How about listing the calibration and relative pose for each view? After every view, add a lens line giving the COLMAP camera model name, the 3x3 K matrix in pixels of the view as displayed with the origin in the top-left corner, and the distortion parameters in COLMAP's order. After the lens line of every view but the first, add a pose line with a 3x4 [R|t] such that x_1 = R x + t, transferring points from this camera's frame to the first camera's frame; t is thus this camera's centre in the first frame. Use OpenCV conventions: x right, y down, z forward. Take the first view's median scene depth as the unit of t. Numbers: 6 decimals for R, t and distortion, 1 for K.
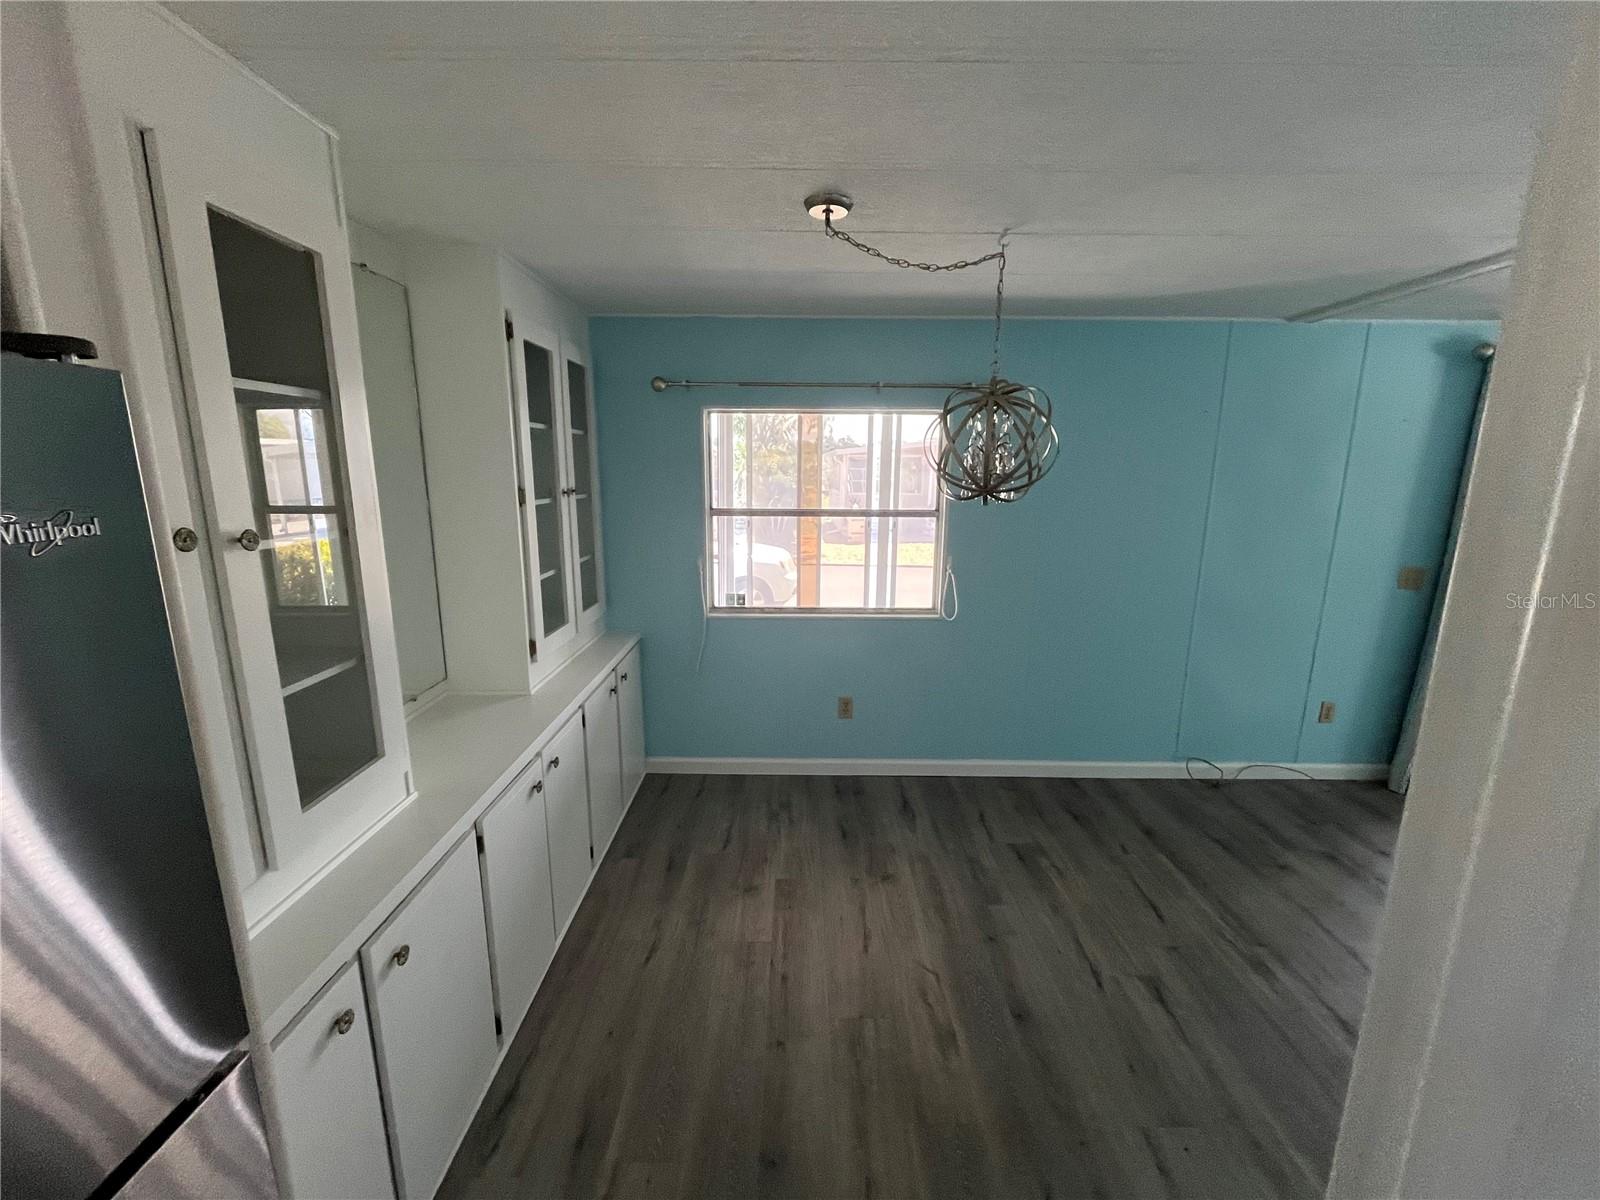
lens RADIAL K [[643.1, 0, 802.0], [0, 643.1, 597.7], [0, 0, 1]] dist [-0.005995, -0.000597]
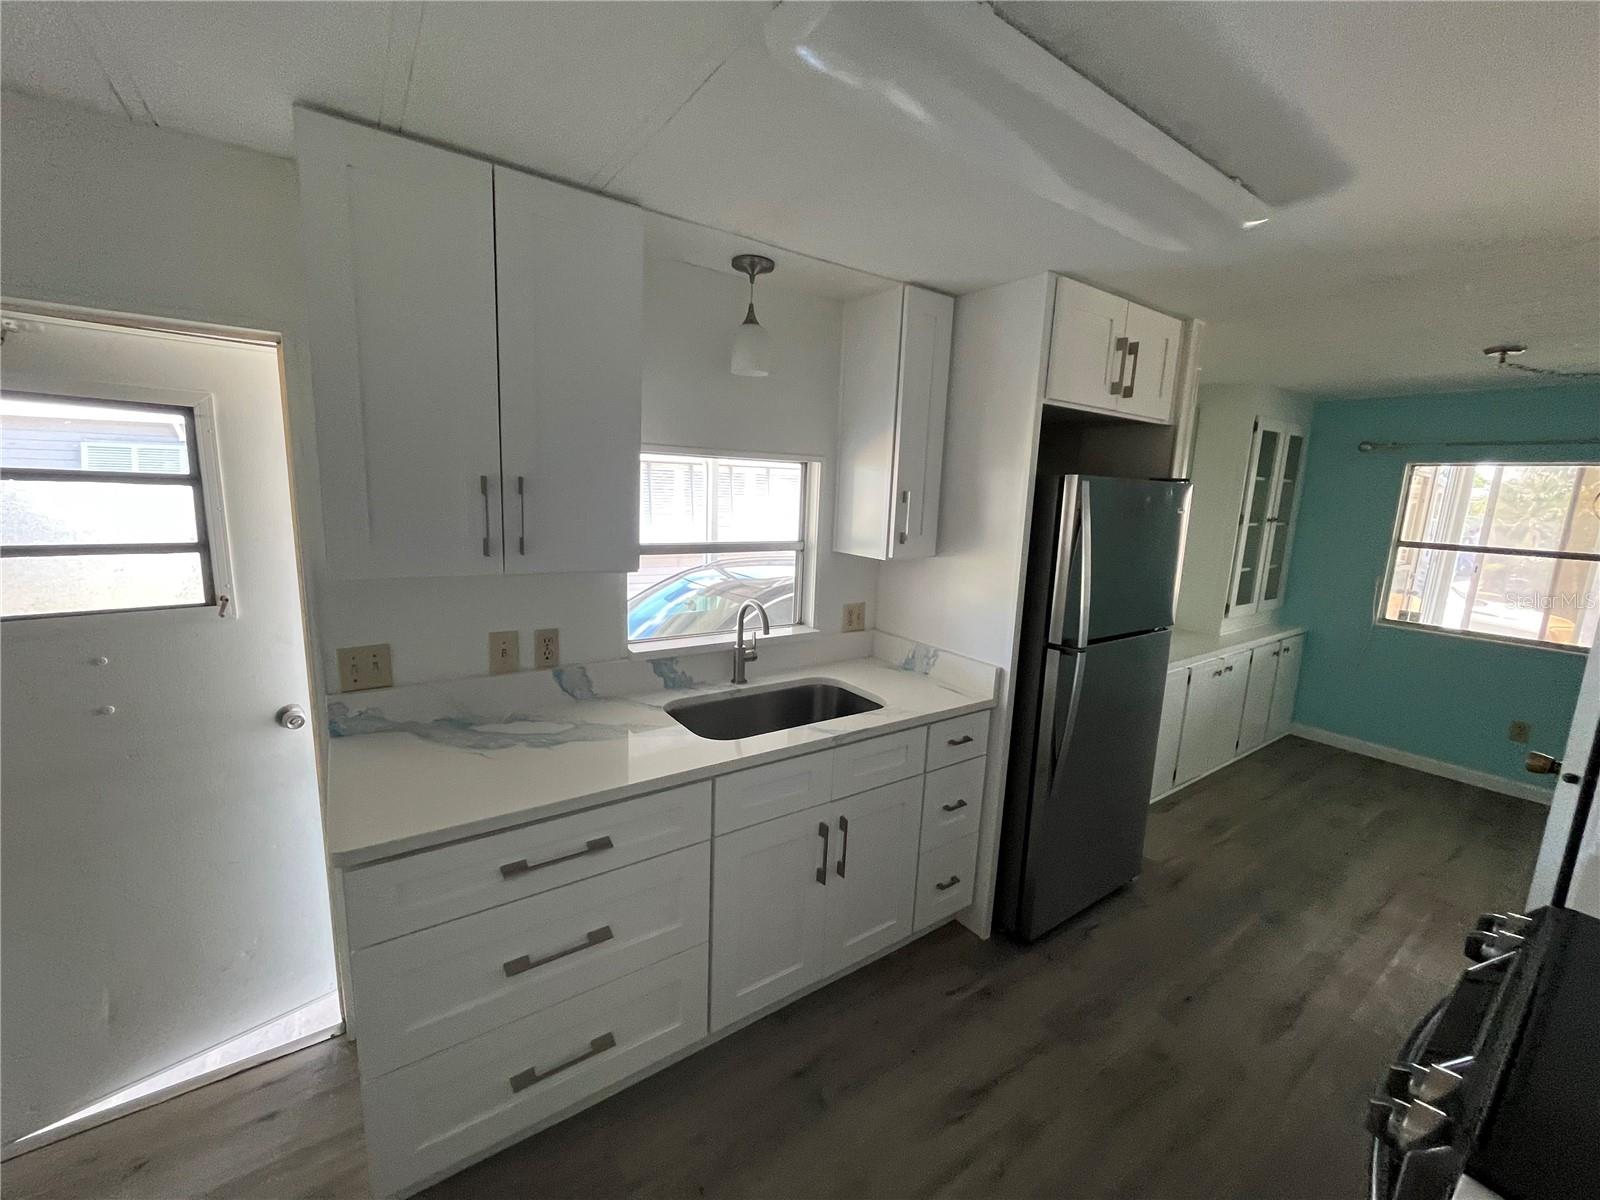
lens RADIAL K [[643.1, 0, 794.8], [0, 643.1, 598.5], [0, 0, 1]] dist [-0.005995, -0.000597]
pose [[0.566531, 0.156842, -0.808977, 0.270352], [-0.189147, 0.980259, 0.057589, 0.153446], [0.802039, 0.120390, 0.585013, -0.822436]]
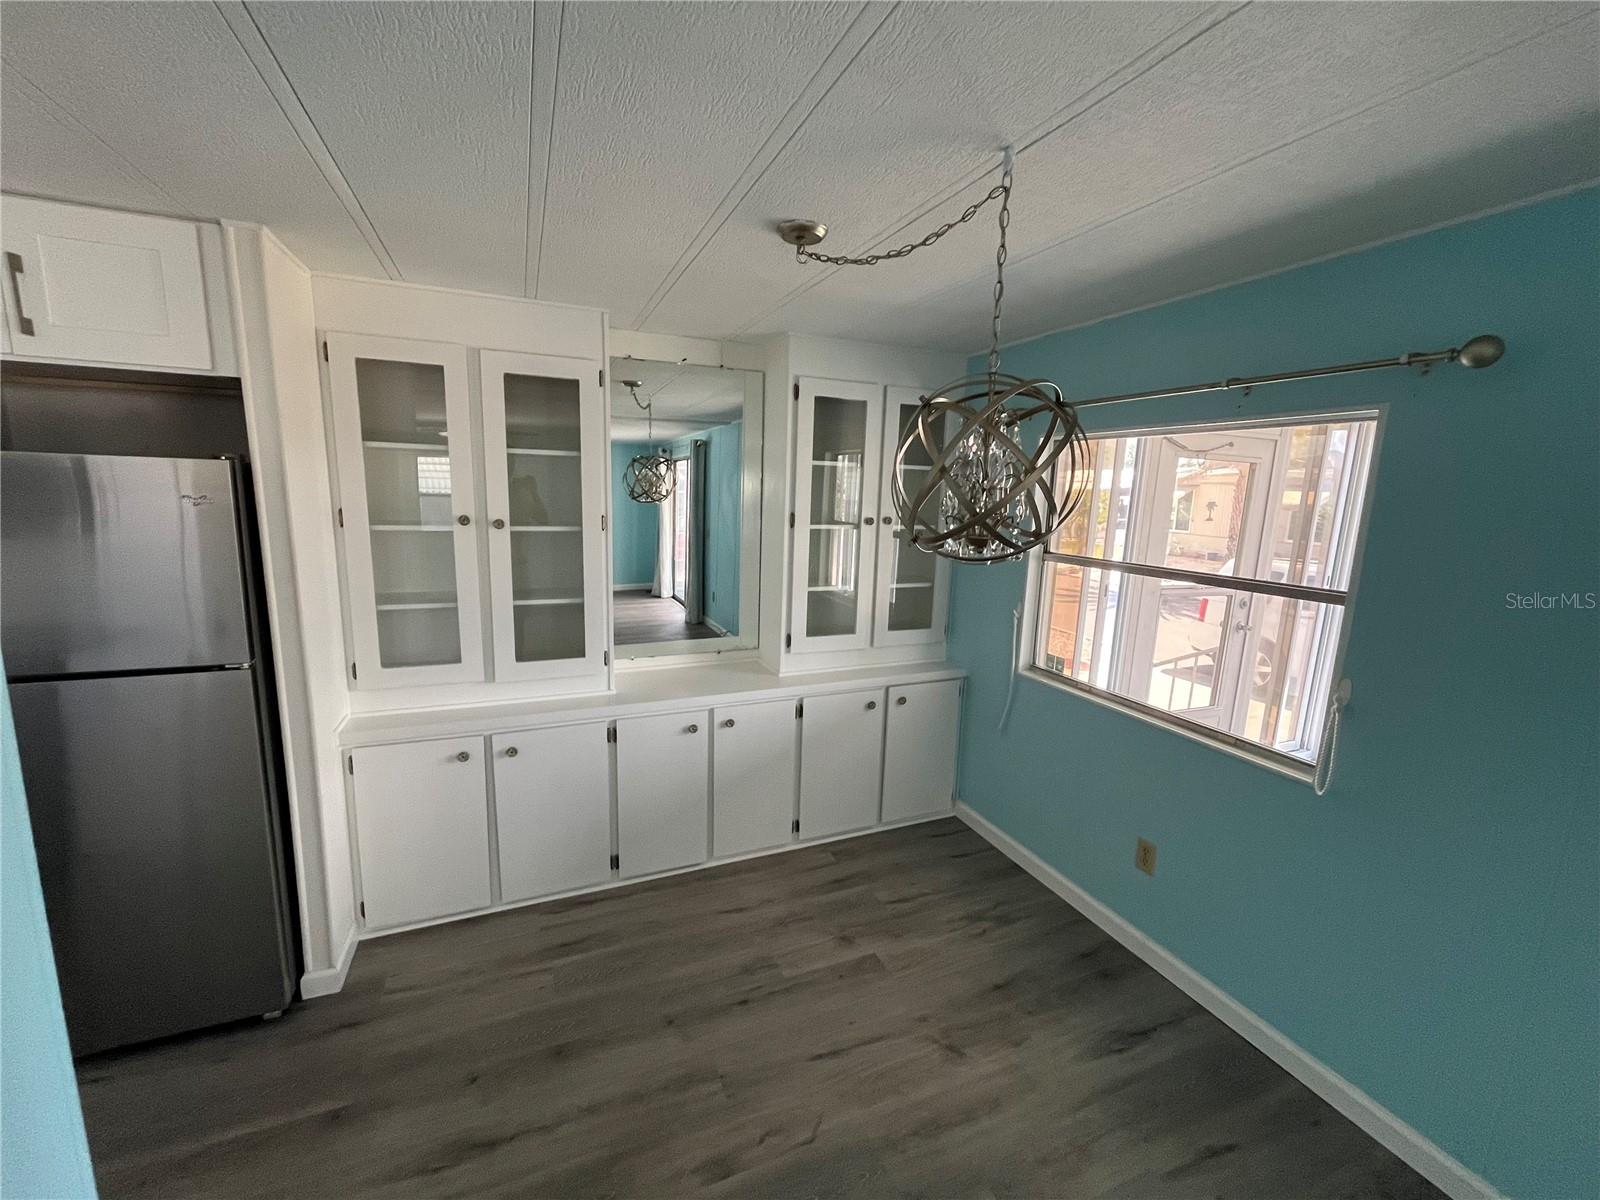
lens RADIAL K [[643.1, 0, 792.0], [0, 643.1, 602.7], [0, 0, 1]] dist [-0.005995, -0.000597]
pose [[0.390909, 0.165538, -0.905421, 0.637508], [-0.204503, 0.974727, 0.089917, -0.099810], [0.897423, 0.150012, 0.414883, 0.433350]]
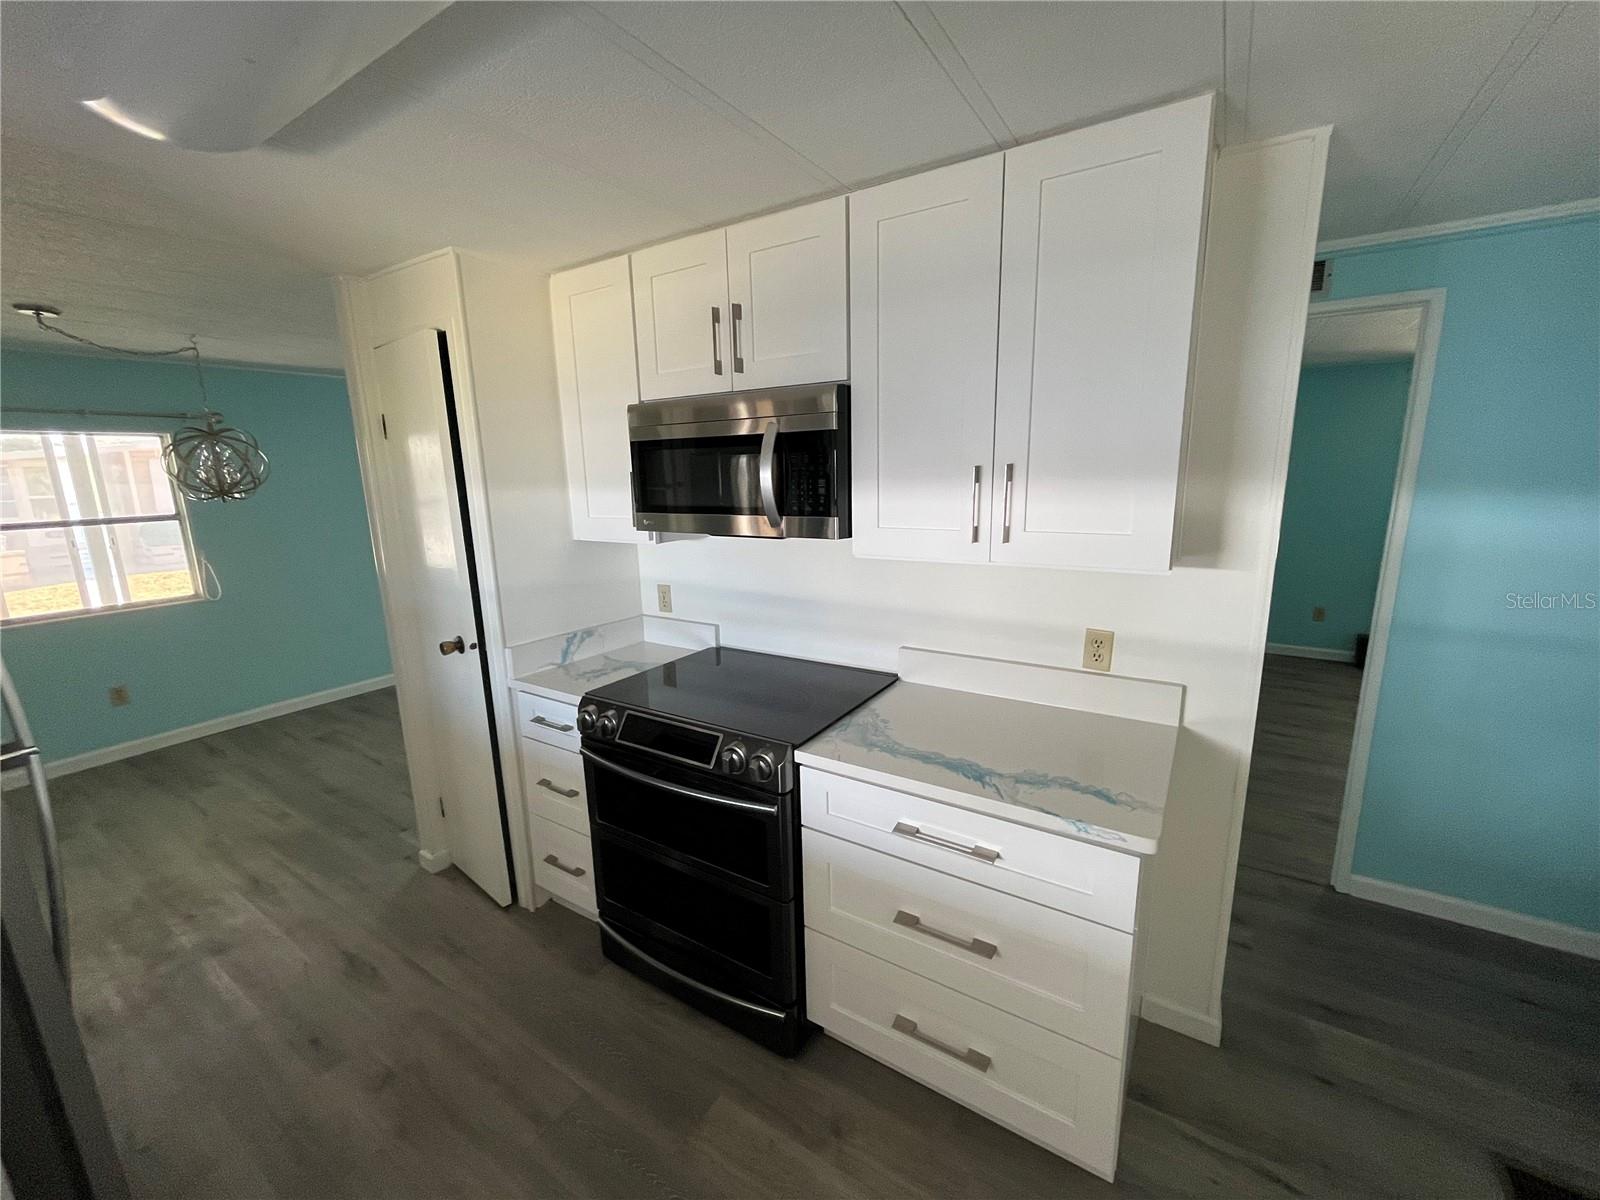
lens RADIAL K [[643.1, 0, 795.3], [0, 643.1, 595.9], [0, 0, 1]] dist [-0.005995, -0.000597]
pose [[0.544462, -0.188663, 0.817293, -0.215593], [0.188350, 0.976992, 0.100054, 0.144894], [-0.817365, 0.099461, 0.567470, -0.785873]]
